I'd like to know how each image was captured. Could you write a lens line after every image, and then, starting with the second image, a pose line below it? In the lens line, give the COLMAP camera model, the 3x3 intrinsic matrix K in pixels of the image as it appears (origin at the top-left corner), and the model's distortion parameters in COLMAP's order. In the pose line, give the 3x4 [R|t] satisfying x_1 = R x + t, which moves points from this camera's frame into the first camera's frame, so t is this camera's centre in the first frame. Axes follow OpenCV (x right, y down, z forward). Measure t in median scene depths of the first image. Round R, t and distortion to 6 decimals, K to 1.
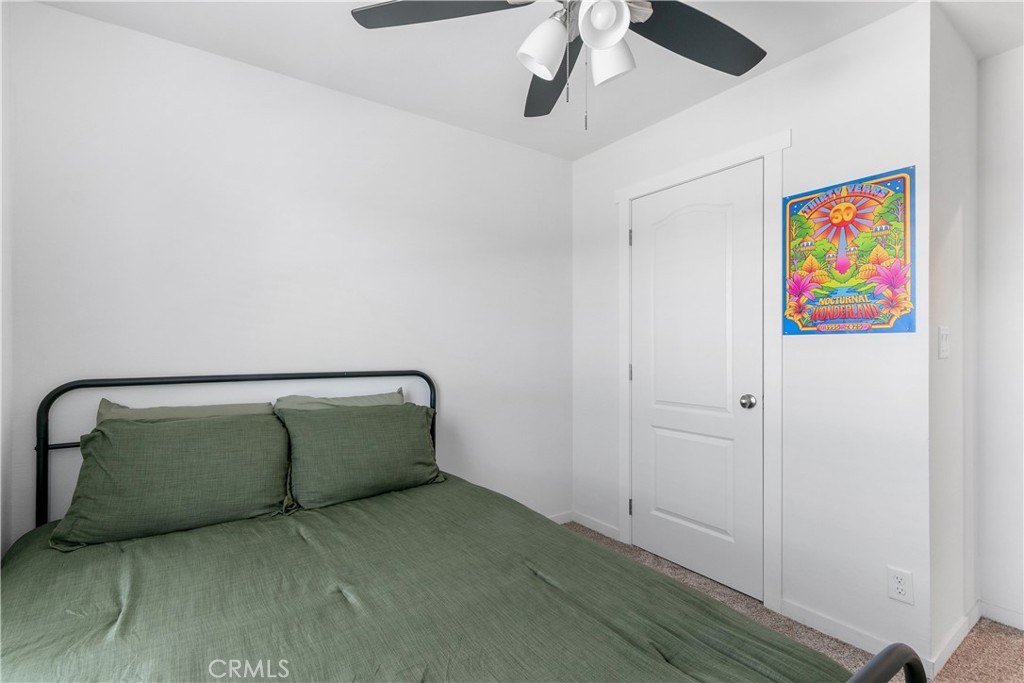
lens RADIAL K [[472.9, 0, 512.7], [0, 472.9, 339.5], [0, 0, 1]] dist [-0.002489, -0.000932]
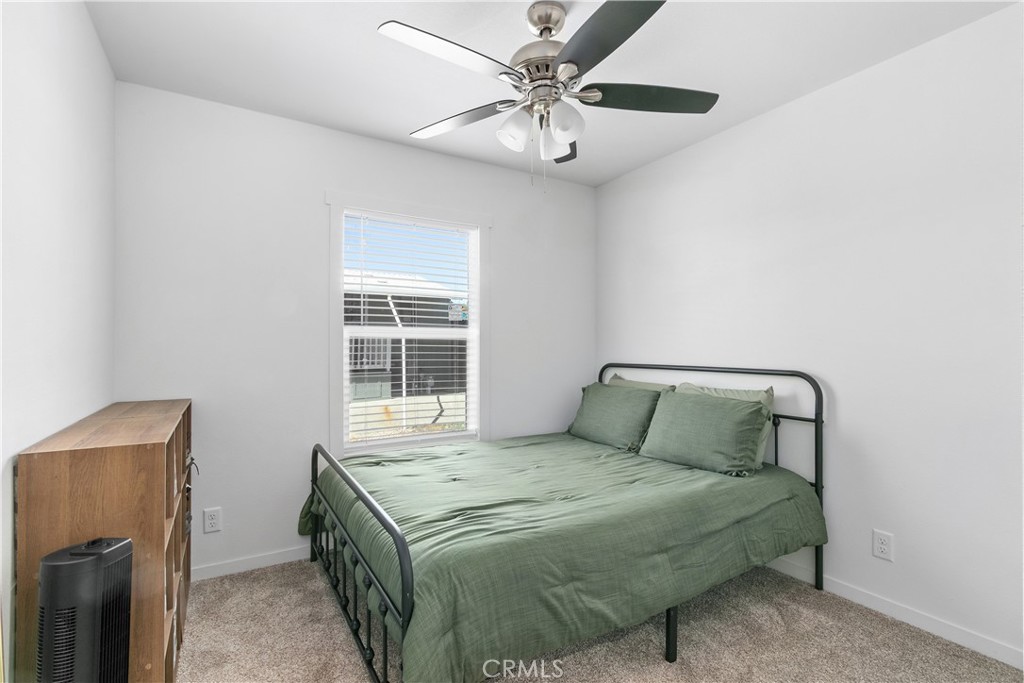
lens RADIAL K [[472.9, 0, 511.6], [0, 472.9, 344.0], [0, 0, 1]] dist [-0.002489, -0.000932]
pose [[-0.063947, -0.005467, -0.997938, 1.050264], [0.014714, 0.999871, -0.006420, 0.013543], [0.997845, -0.015094, -0.063858, 0.680170]]
